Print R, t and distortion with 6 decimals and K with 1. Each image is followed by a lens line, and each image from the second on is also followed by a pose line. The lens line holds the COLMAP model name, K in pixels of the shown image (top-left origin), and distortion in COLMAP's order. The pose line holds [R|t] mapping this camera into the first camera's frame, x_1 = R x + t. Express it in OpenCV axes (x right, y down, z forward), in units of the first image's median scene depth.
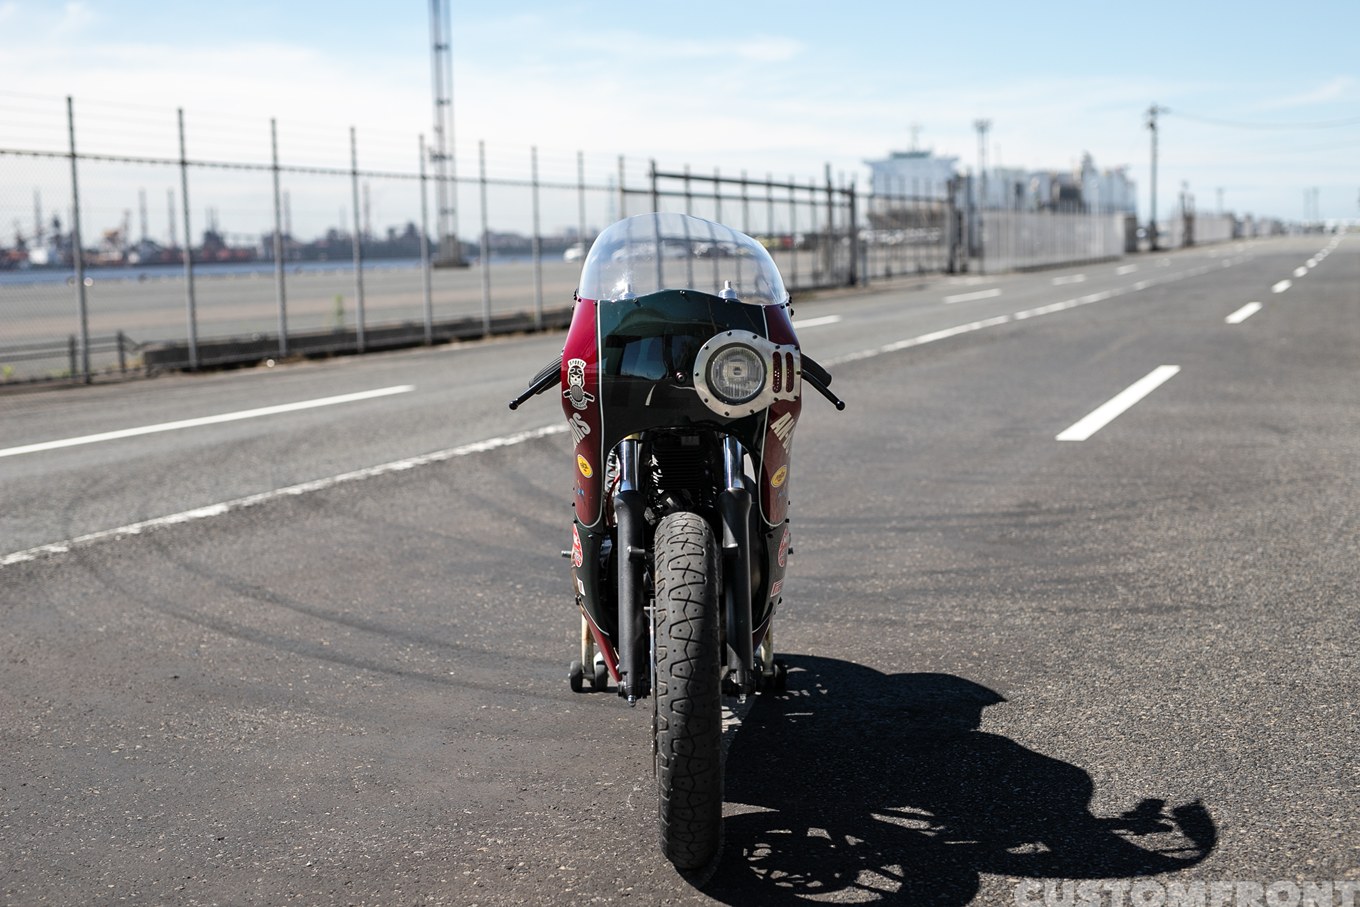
lens RADIAL K [[1902.0, 0, 680.0], [0, 1902.0, 453.5], [0, 0, 1]] dist [0.001389, 0.034843]
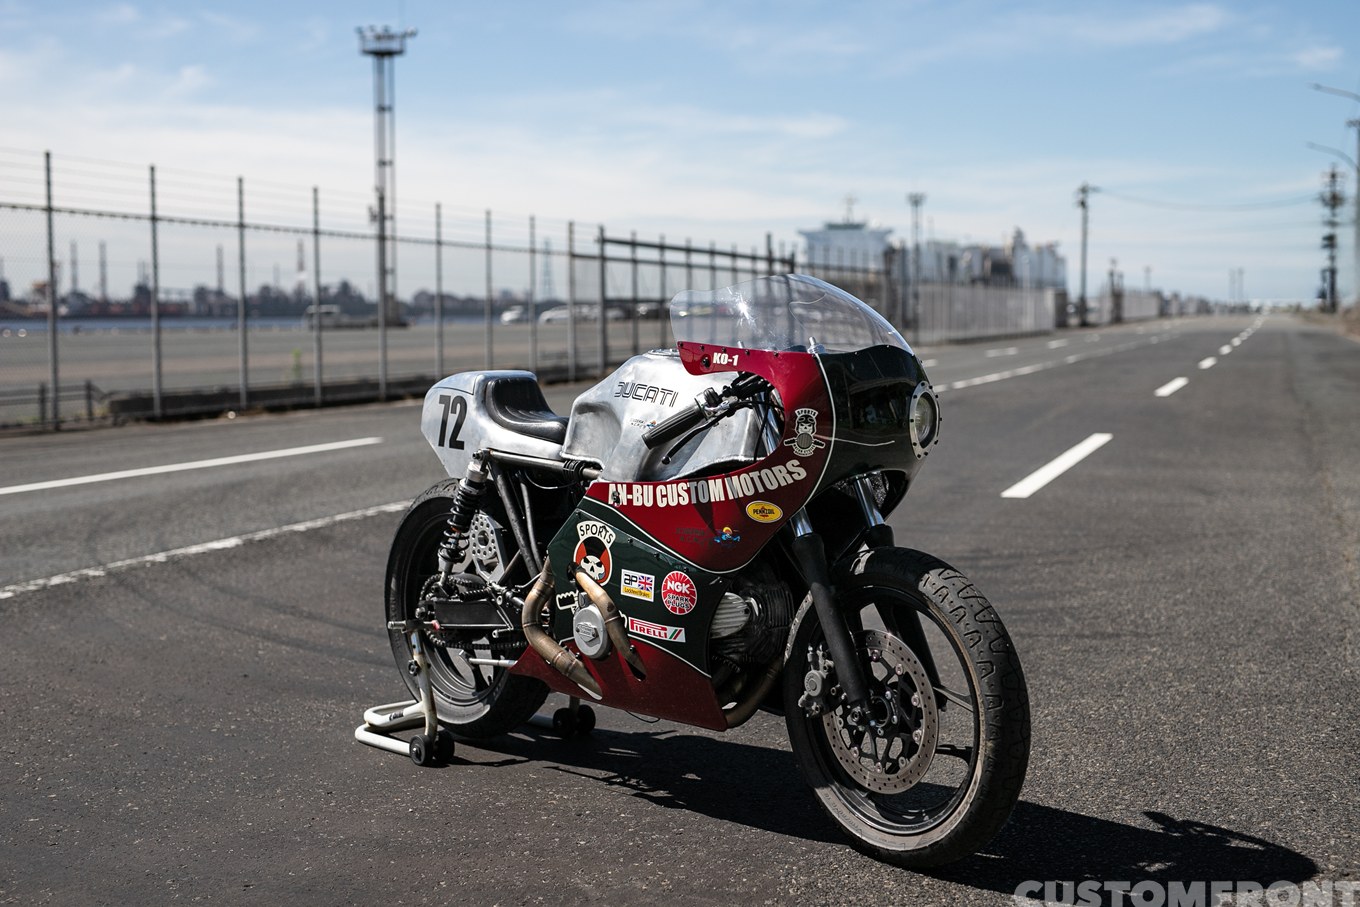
lens RADIAL K [[1902.0, 0, 680.0], [0, 1902.0, 453.5], [0, 0, 1]] dist [0.001389, 0.034843]
pose [[0.999134, 0.020427, 0.036255, -0.011700], [-0.019173, 0.999217, -0.034597, 0.004535], [-0.036933, 0.033872, 0.998744, -0.034929]]
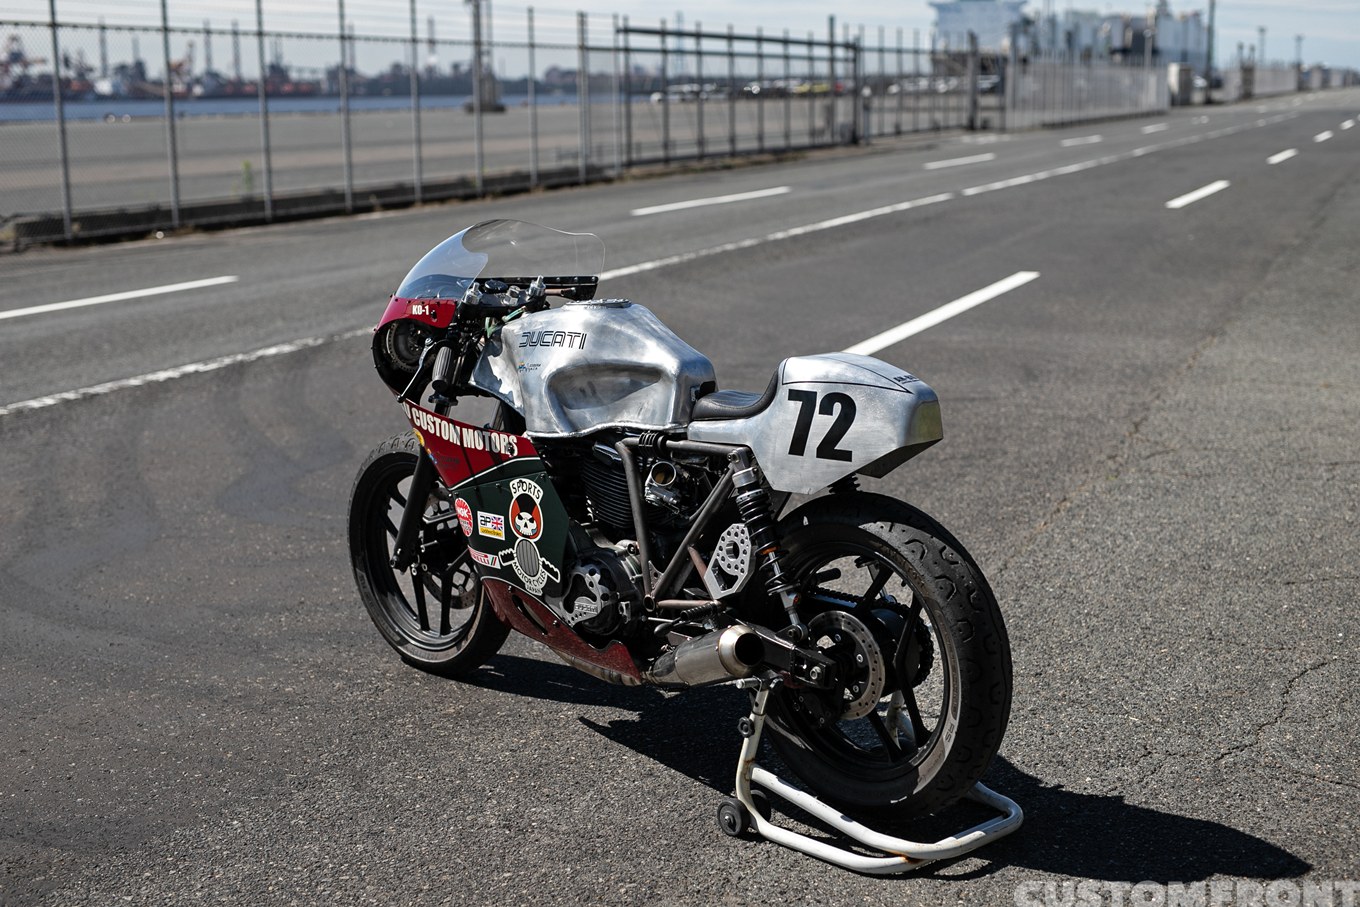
lens RADIAL K [[1902.0, 0, 680.0], [0, 1902.0, 453.5], [0, 0, 1]] dist [0.001389, 0.034843]
pose [[0.999265, 0.020893, -0.032128, 0.090107], [-0.018175, 0.996411, 0.082679, -0.023934], [0.033740, -0.082034, 0.996058, 0.042846]]
